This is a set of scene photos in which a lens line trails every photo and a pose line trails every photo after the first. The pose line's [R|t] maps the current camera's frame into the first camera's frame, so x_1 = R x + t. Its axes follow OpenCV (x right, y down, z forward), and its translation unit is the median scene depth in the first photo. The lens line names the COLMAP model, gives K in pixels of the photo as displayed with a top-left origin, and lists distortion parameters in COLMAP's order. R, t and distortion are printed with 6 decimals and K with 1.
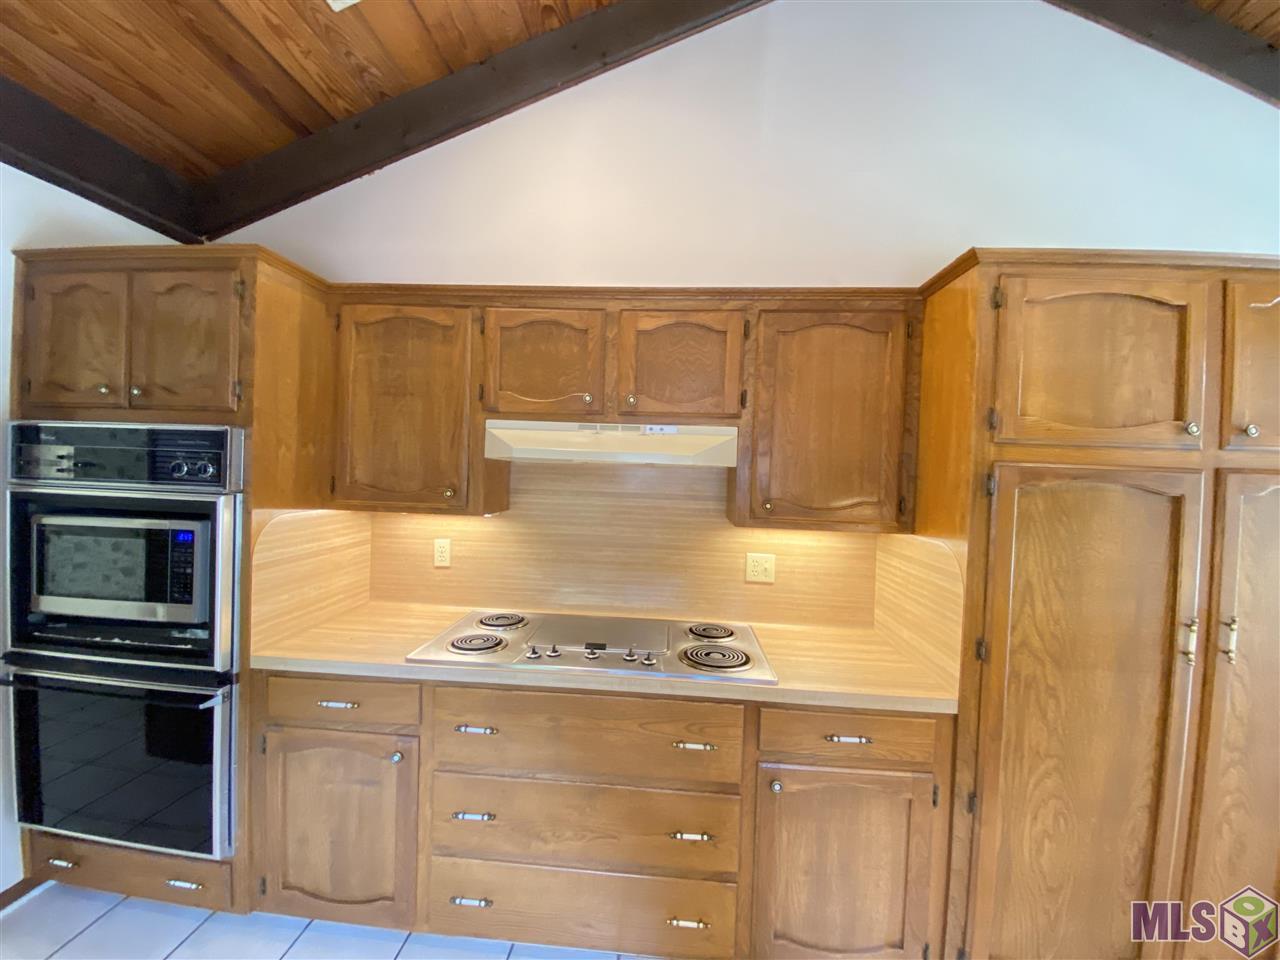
lens RADIAL K [[515.3, 0, 640.0], [0, 515.3, 480.0], [0, 0, 1]] dist [0.028445, -0.021537]
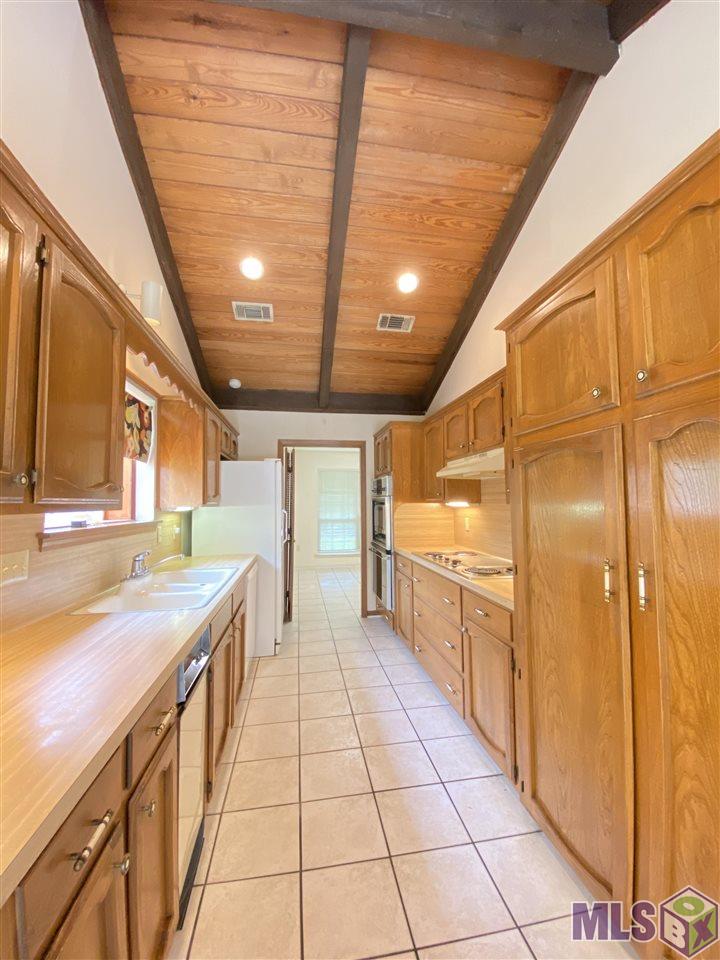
lens RADIAL K [[386.5, 0, 363.5], [0, 386.5, 487.6], [0, 0, 1]] dist [0.028445, -0.021537]
pose [[0.236942, -0.070818, -0.968939, 1.678116], [-0.007738, 0.997171, -0.074773, 0.171727], [0.971493, 0.025215, 0.235723, 0.279056]]
